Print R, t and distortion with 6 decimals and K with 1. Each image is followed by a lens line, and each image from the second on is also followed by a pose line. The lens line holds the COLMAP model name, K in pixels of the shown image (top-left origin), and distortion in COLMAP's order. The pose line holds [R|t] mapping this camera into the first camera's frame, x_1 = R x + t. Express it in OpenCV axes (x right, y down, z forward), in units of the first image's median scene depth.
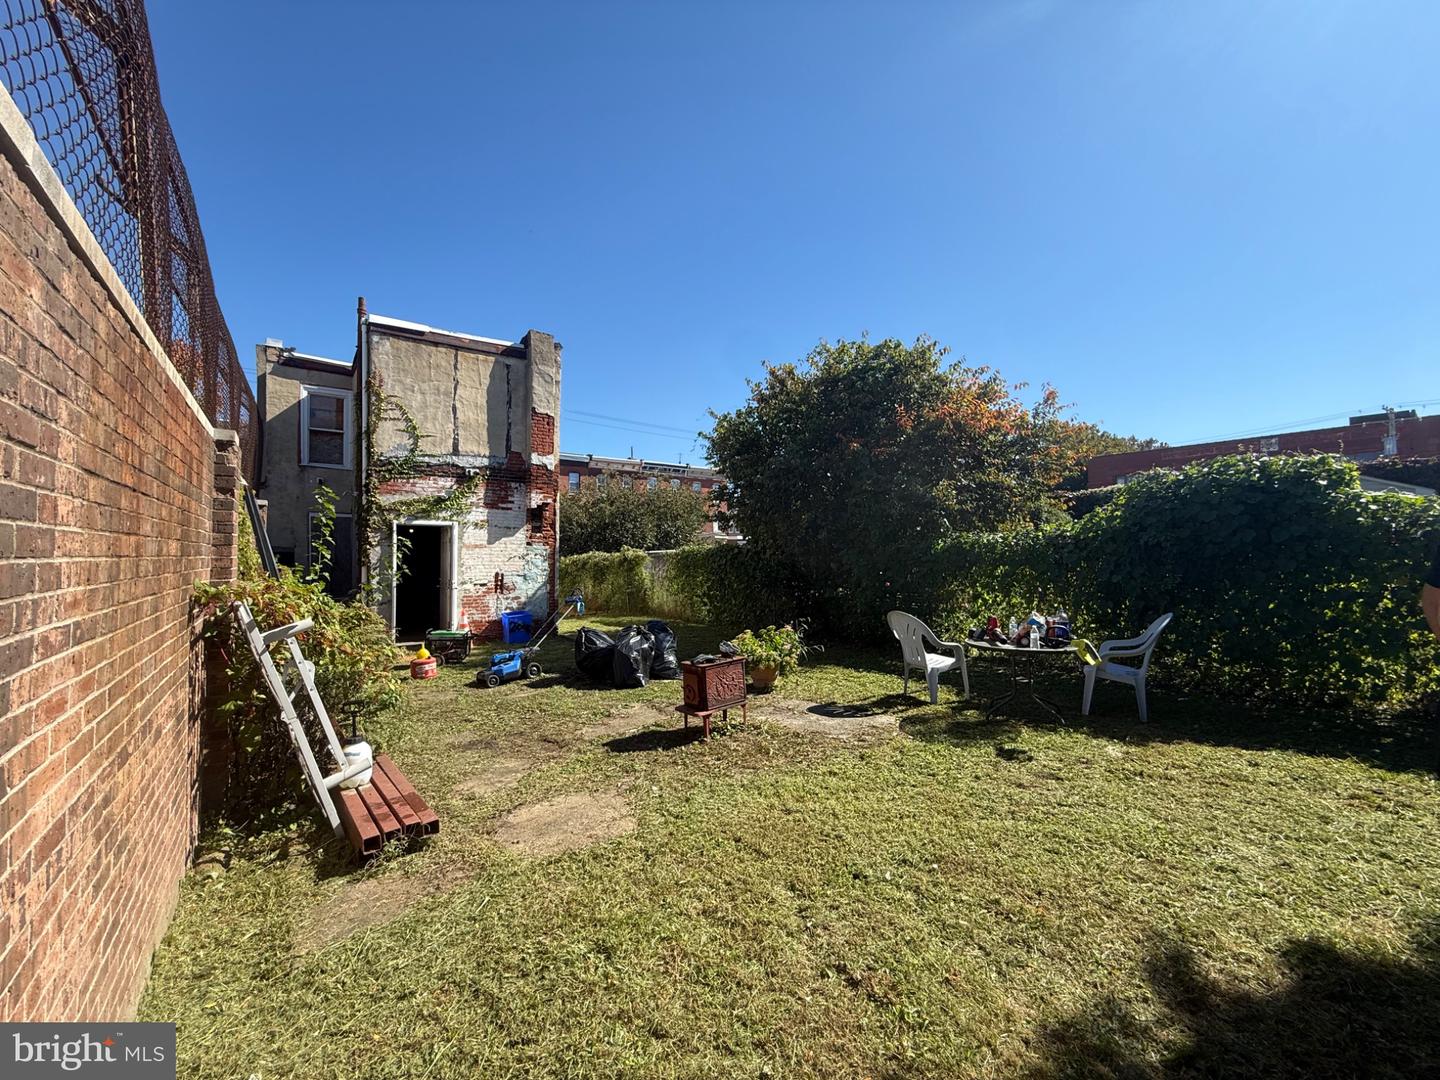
lens RADIAL K [[574.3, 0, 722.1], [0, 574.3, 540.3], [0, 0, 1]] dist [-0.001910, -0.000065]
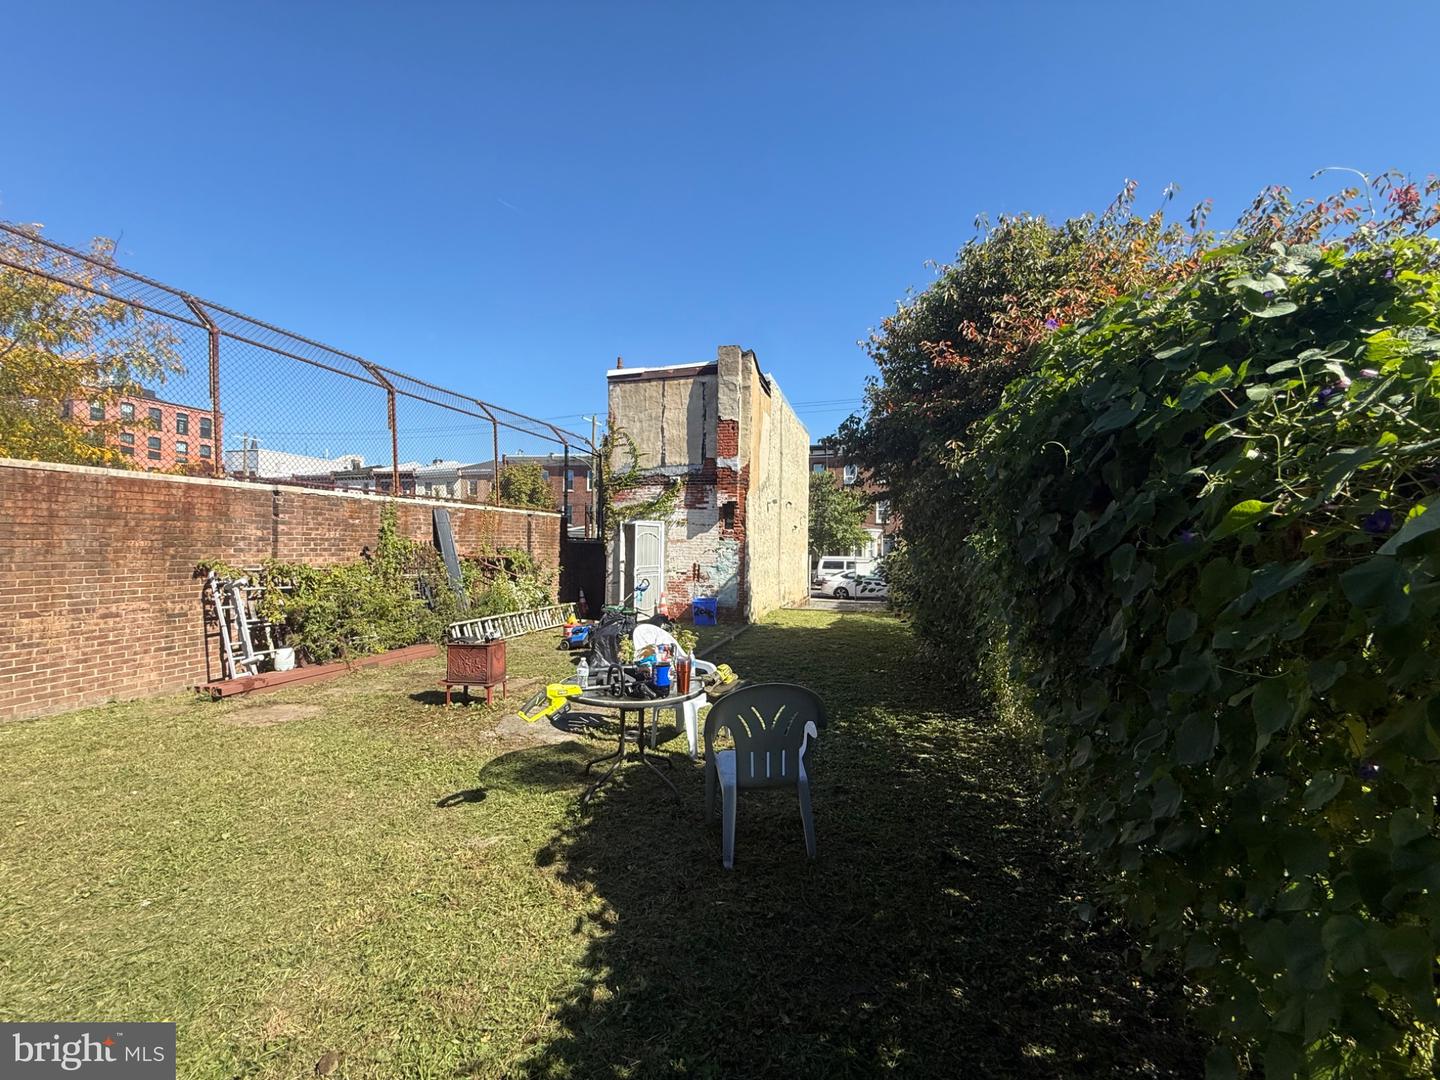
lens RADIAL K [[574.3, 0, 721.8], [0, 574.3, 544.4], [0, 0, 1]] dist [-0.001910, -0.000065]
pose [[0.626433, 0.010902, -0.779399, 0.563296], [0.004127, 0.999842, 0.017302, -0.002687], [0.779464, -0.014055, 0.626289, 0.316424]]
